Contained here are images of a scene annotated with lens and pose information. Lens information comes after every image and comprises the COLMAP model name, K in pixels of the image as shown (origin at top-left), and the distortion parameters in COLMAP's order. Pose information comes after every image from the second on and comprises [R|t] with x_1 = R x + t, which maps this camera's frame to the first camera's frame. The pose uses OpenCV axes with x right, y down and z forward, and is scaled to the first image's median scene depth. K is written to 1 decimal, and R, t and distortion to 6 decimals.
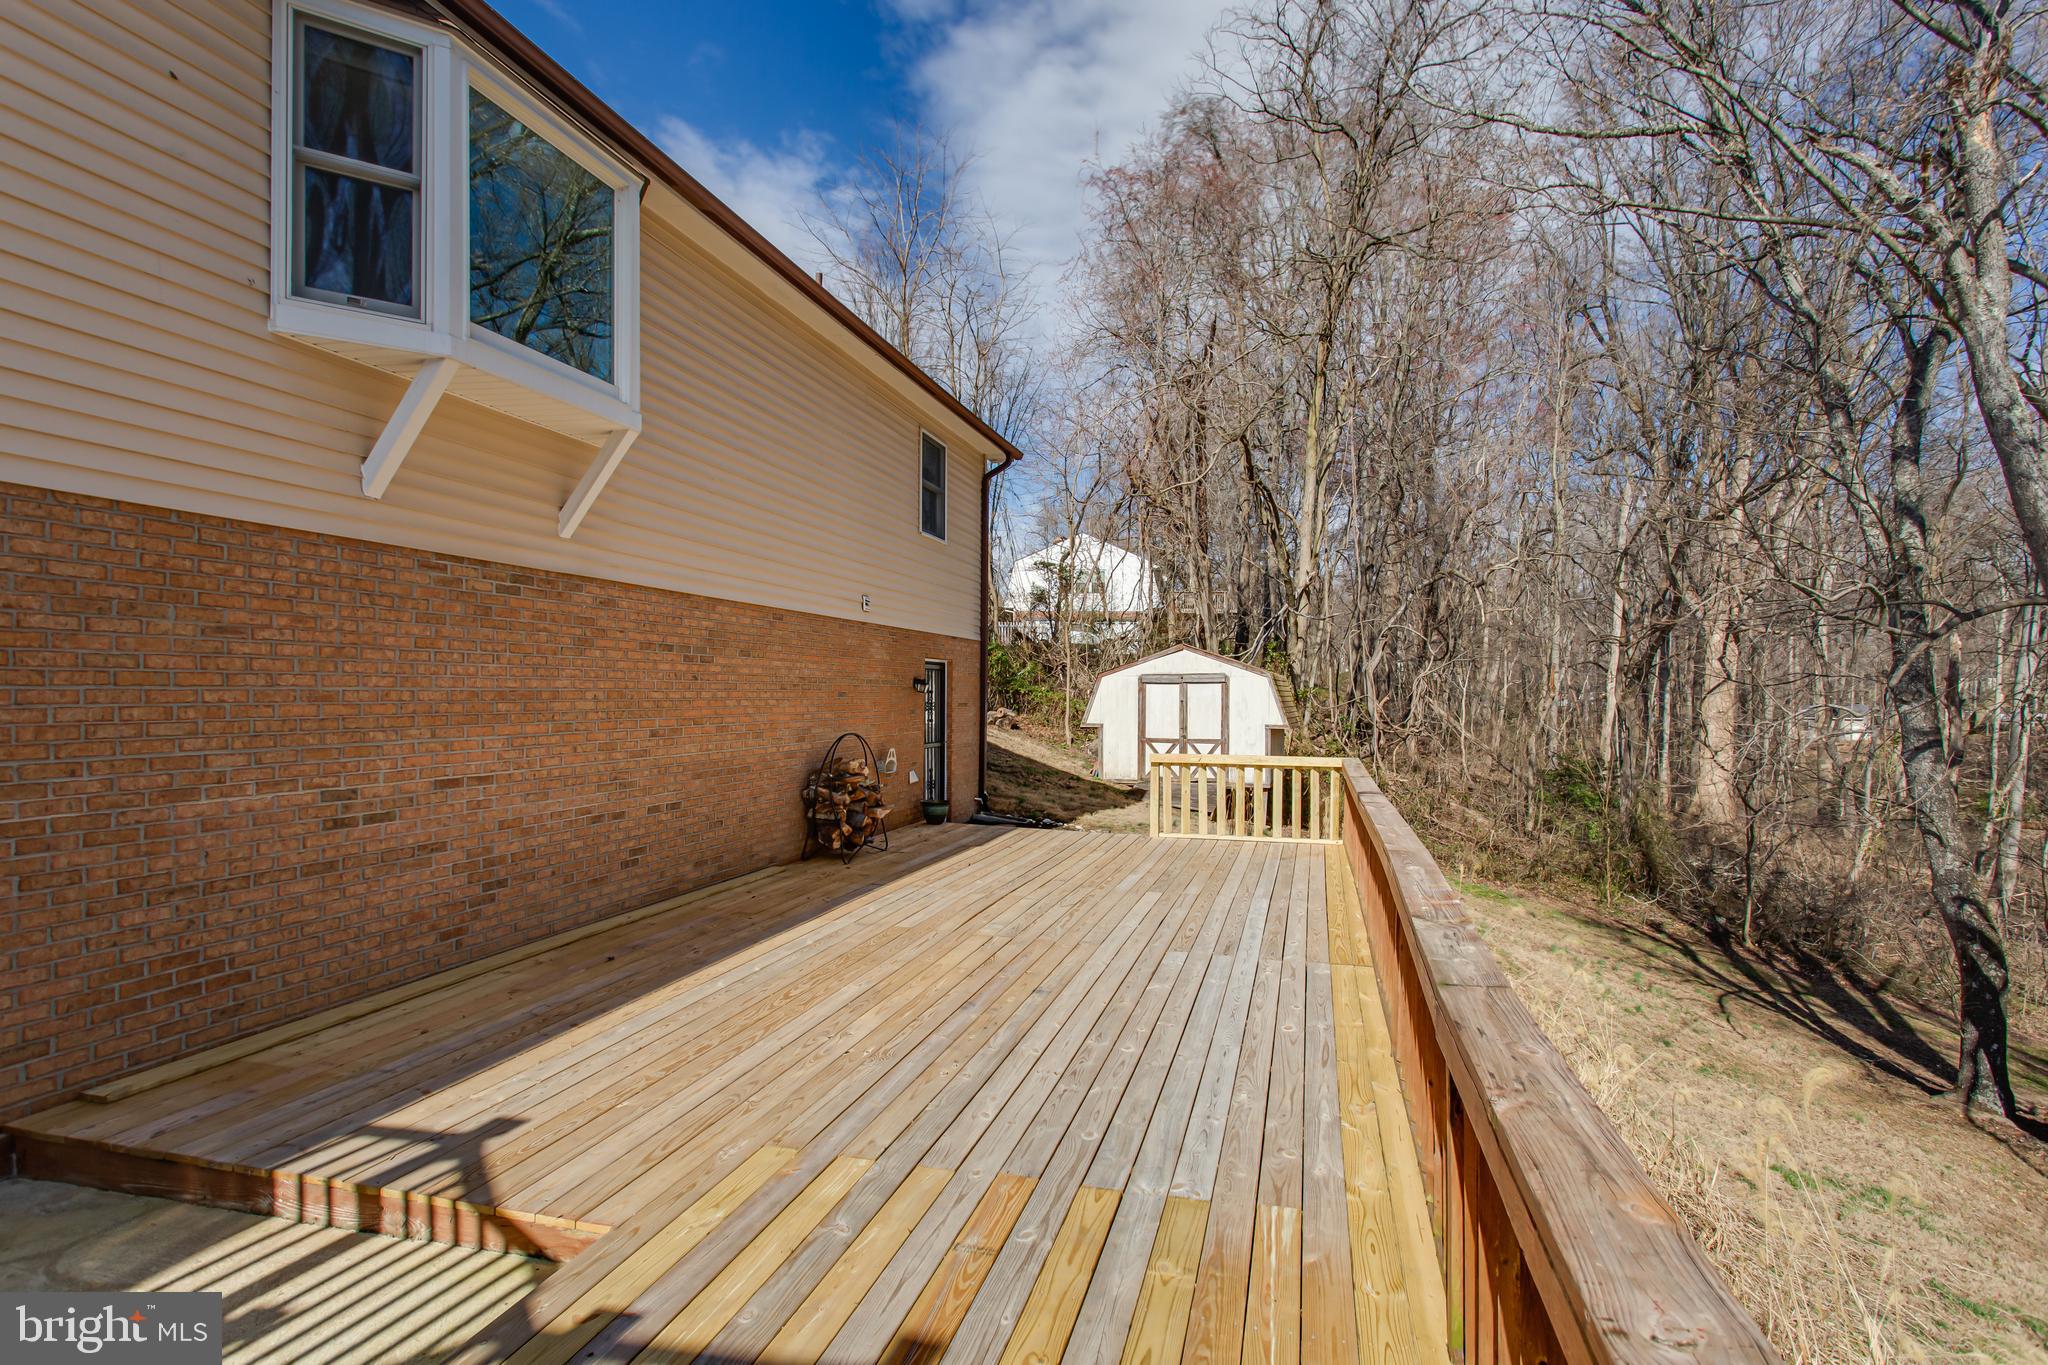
lens RADIAL K [[1053.5, 0, 1137.5], [0, 1053.5, 688.0], [0, 0, 1]] dist [0.006866, 0.000906]
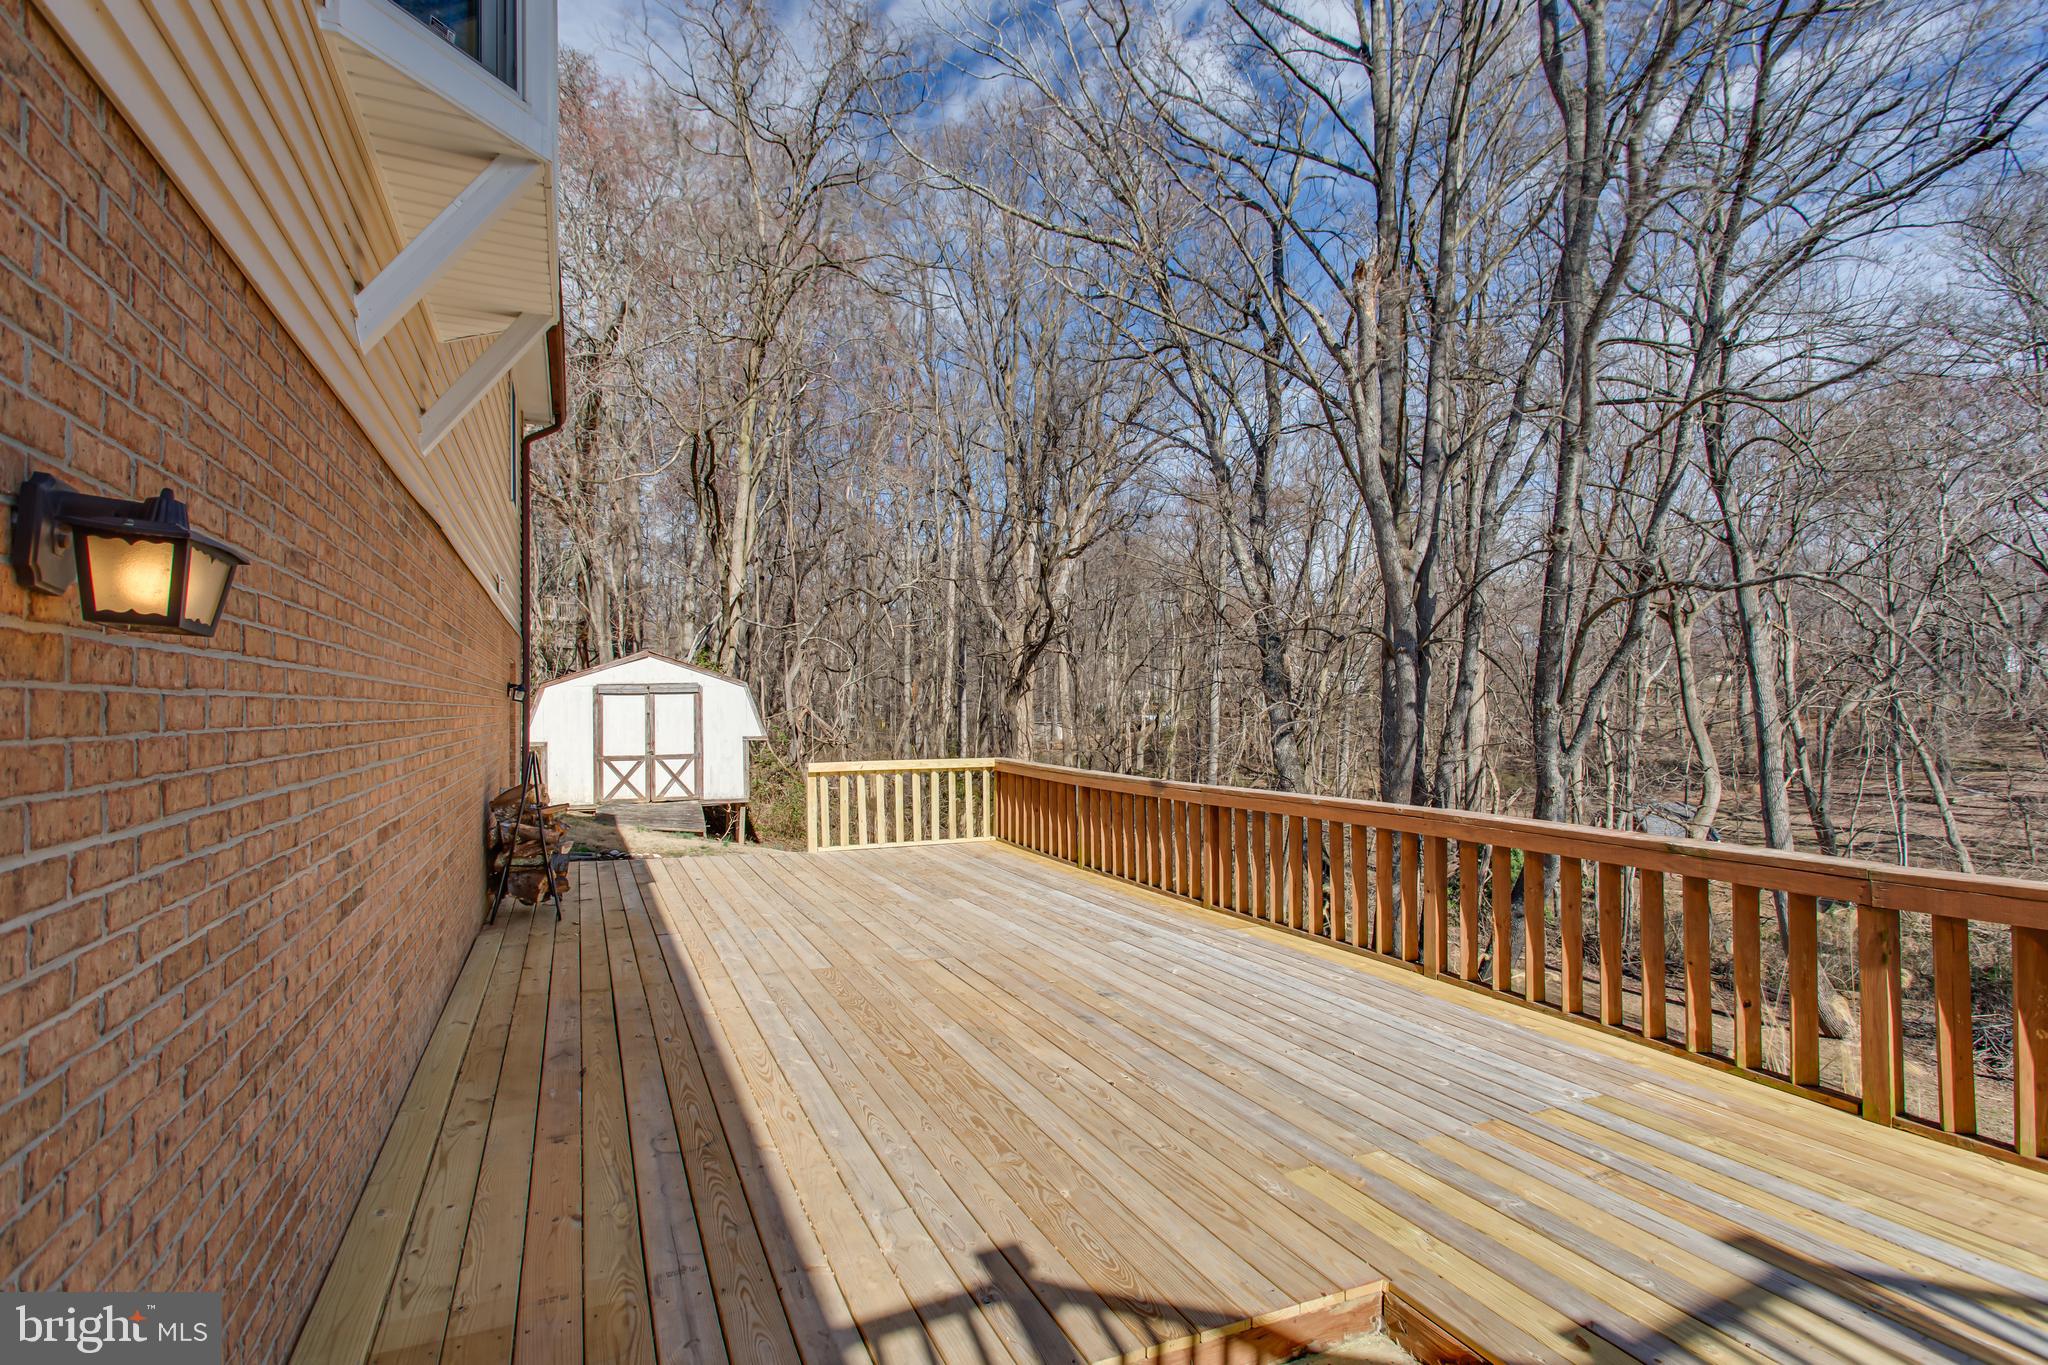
lens RADIAL K [[1013.8, 0, 1075.2], [0, 1013.8, 688.2], [0, 0, 1]] dist [-0.000444, 0.000238]
pose [[0.788203, -0.005640, 0.615390, -0.732913], [0.014711, 0.999845, -0.009679, 0.015375], [-0.615240, 0.016682, 0.788164, 0.295289]]
